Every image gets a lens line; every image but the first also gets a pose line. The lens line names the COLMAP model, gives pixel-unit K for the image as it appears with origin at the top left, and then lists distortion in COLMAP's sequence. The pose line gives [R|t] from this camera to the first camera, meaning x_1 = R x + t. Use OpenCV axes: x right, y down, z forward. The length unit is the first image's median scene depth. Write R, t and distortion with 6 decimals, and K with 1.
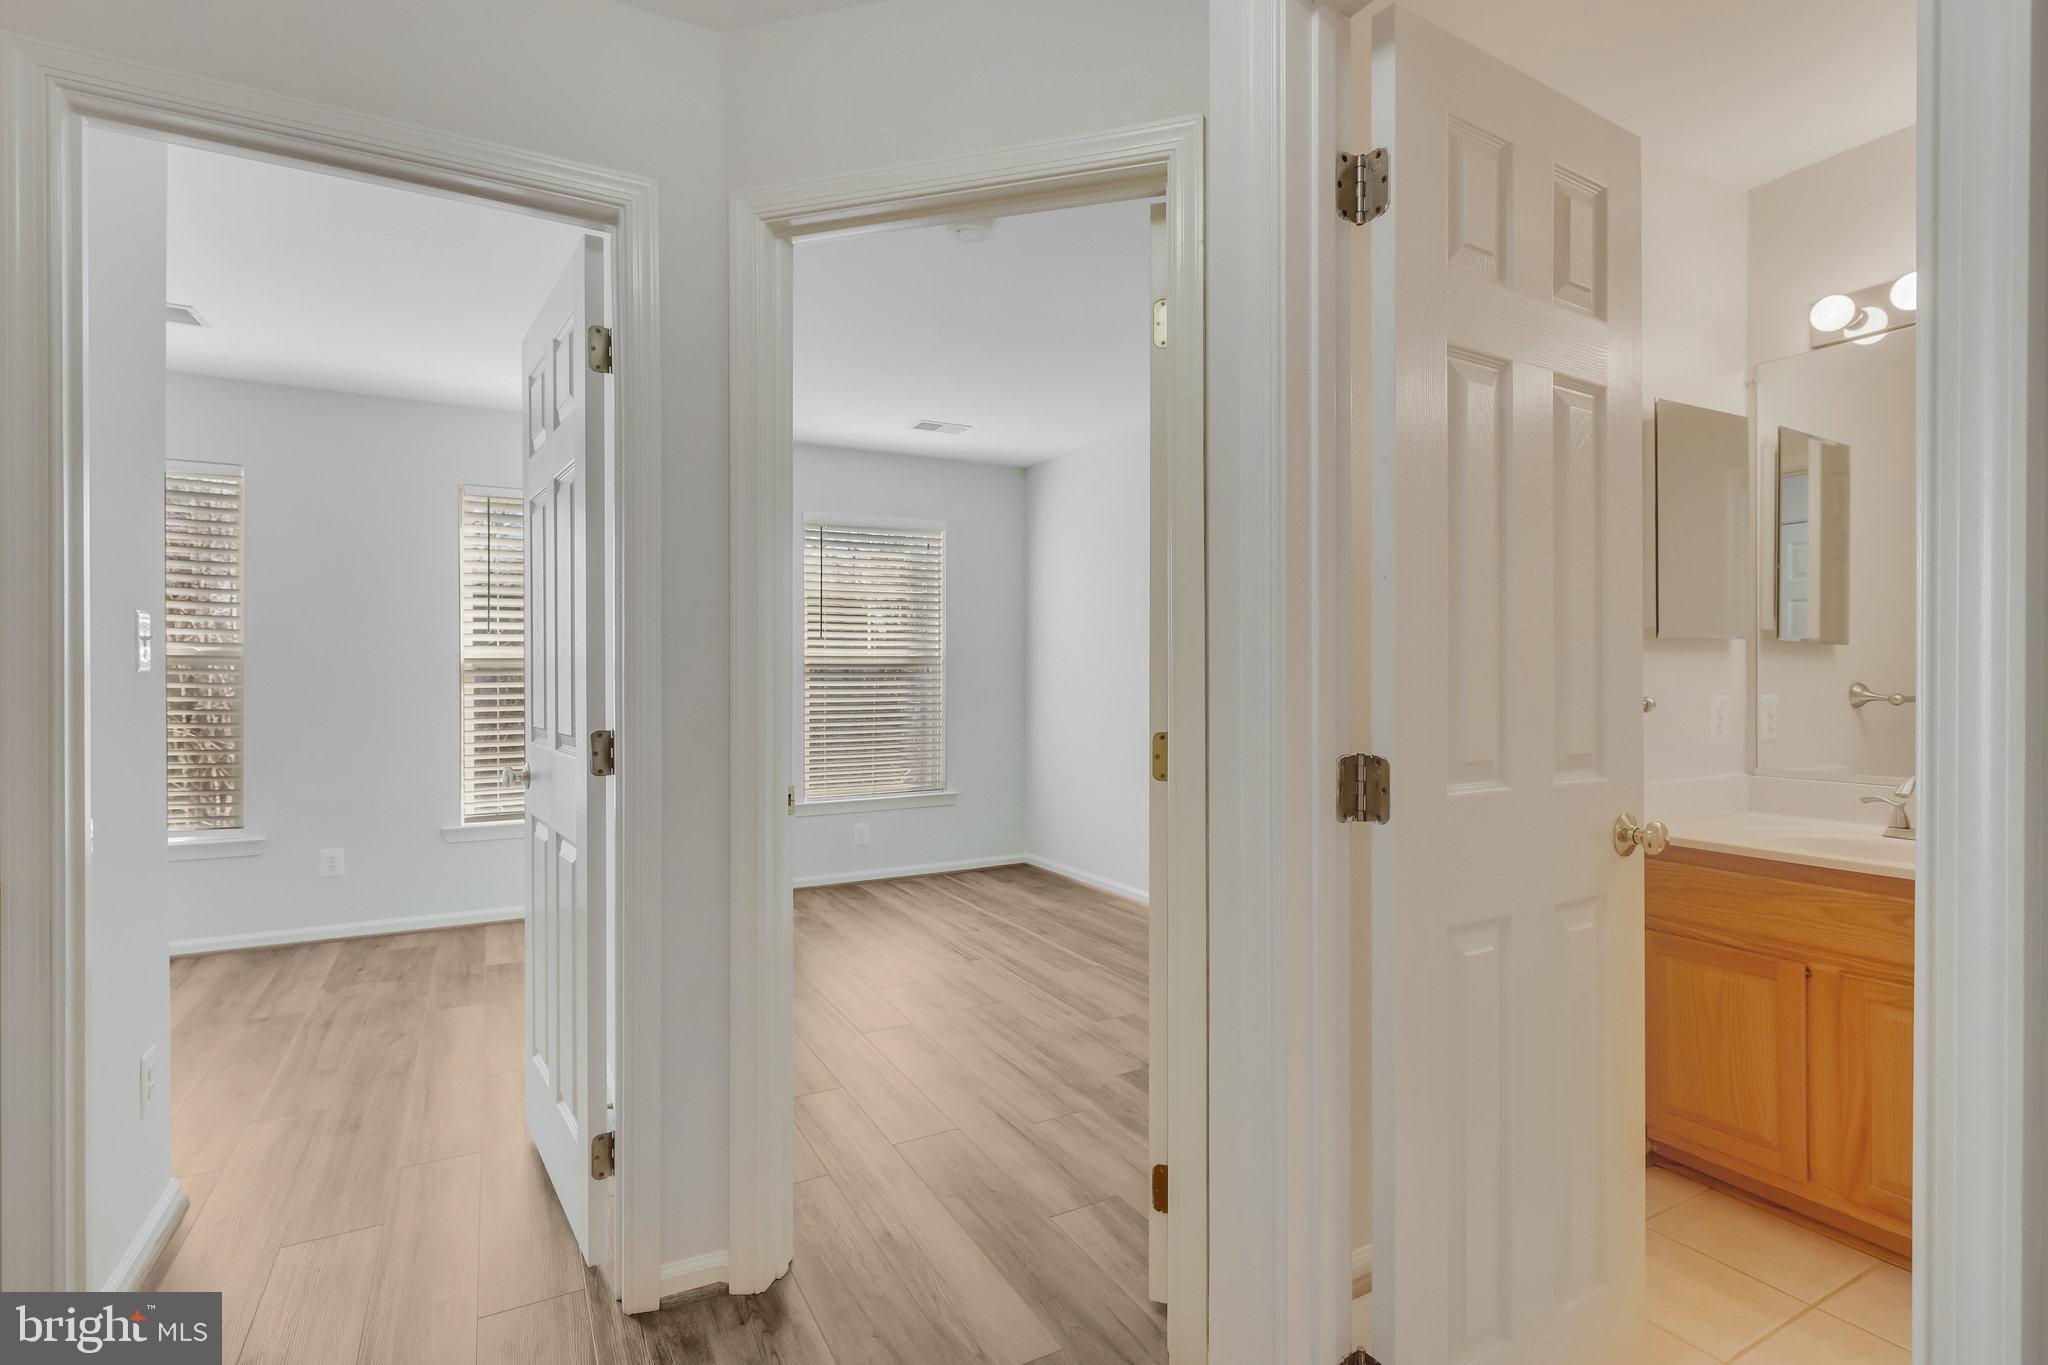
lens RADIAL K [[975.5, 0, 996.5], [0, 975.5, 678.0], [0, 0, 1]] dist [-0.001985, -0.000378]
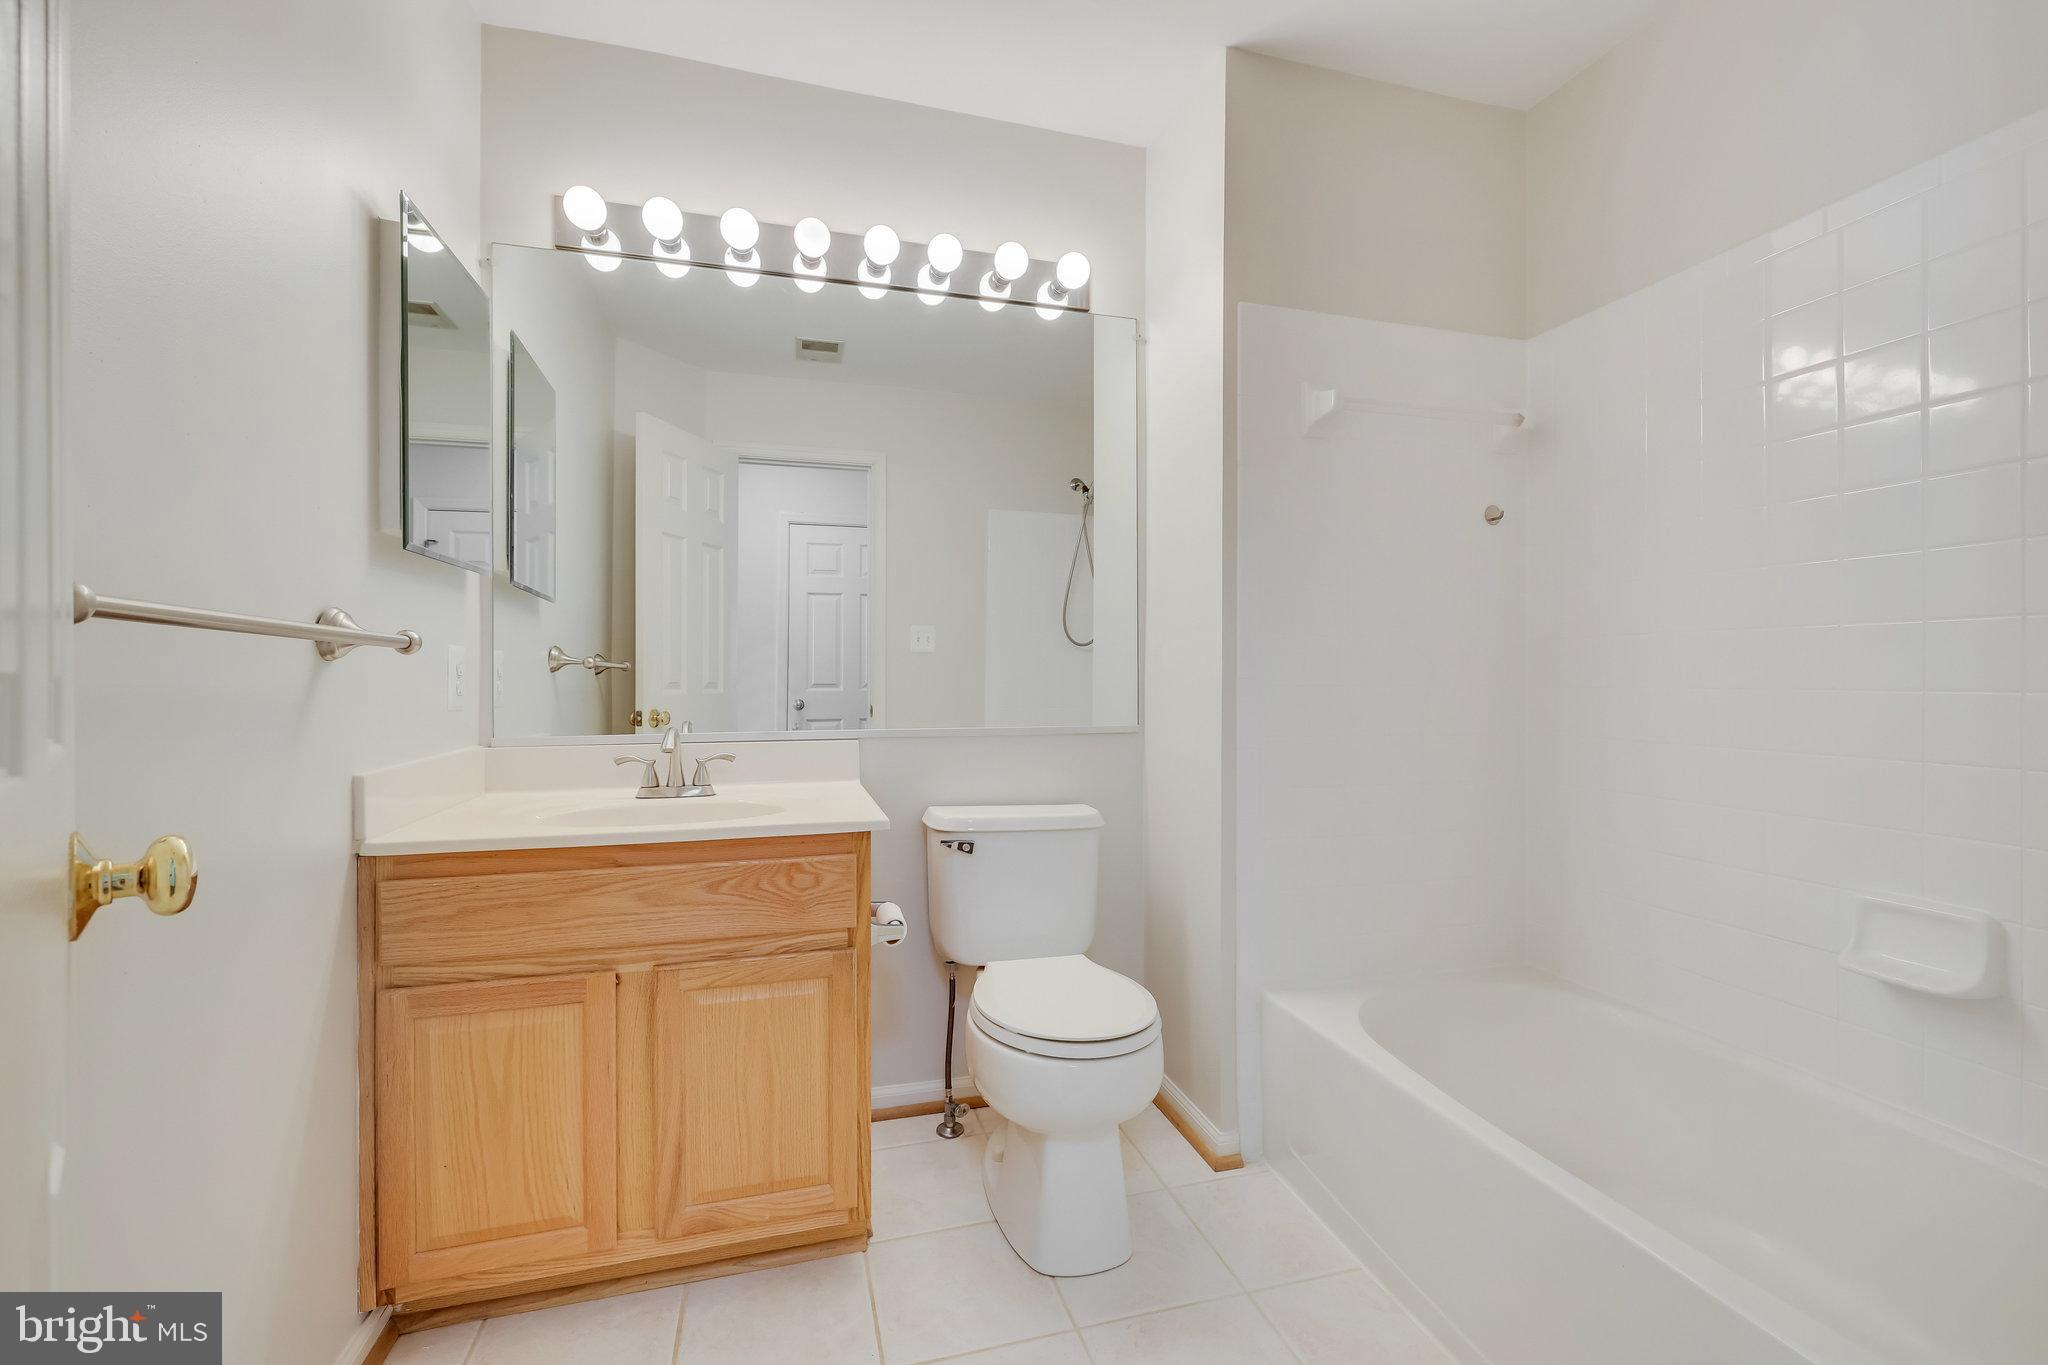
lens RADIAL K [[858.9, 0, 1029.9], [0, 858.9, 681.8], [0, 0, 1]] dist [-0.001770, -0.000036]
pose [[0.203737, 0.001326, 0.979025, 0.211977], [0.002722, 0.999994, -0.001921, 0.060349], [-0.979022, 0.003057, 0.203732, 0.516767]]
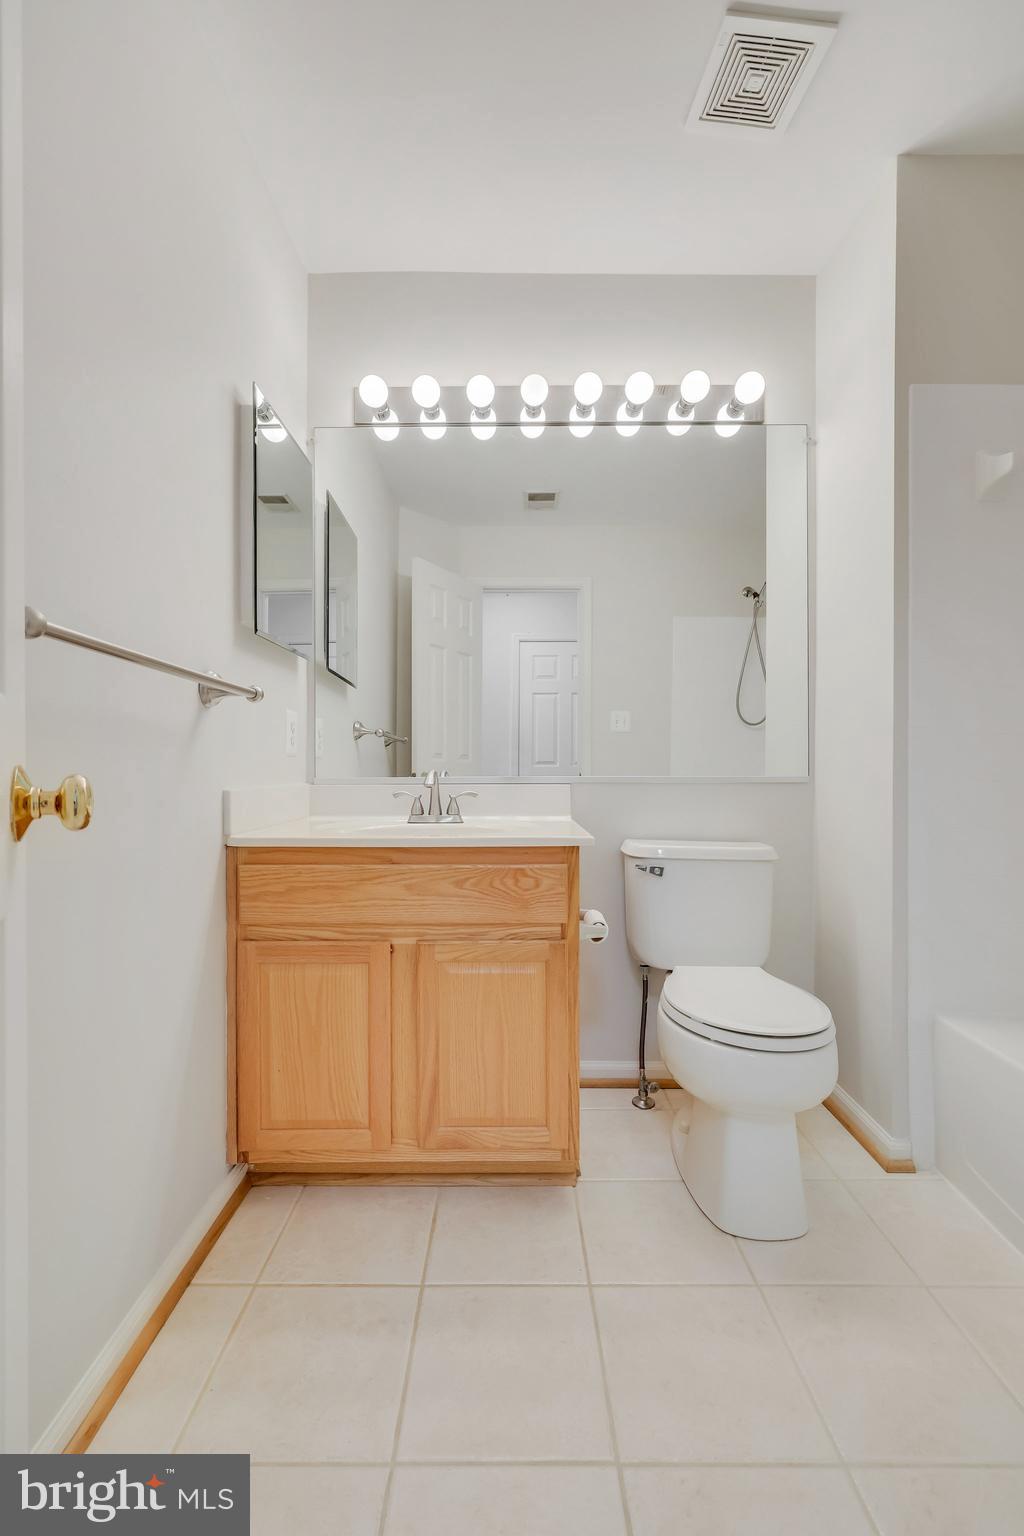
lens RADIAL K [[653.6, 0, 515.6], [0, 653.6, 771.7], [0, 0, 1]] dist [-0.000582, -0.000430]
pose [[0.467913, 0.002184, 0.883772, 0.261778], [0.001751, 0.999993, -0.003398, 0.109914], [-0.883773, 0.003138, 0.467906, 0.536255]]
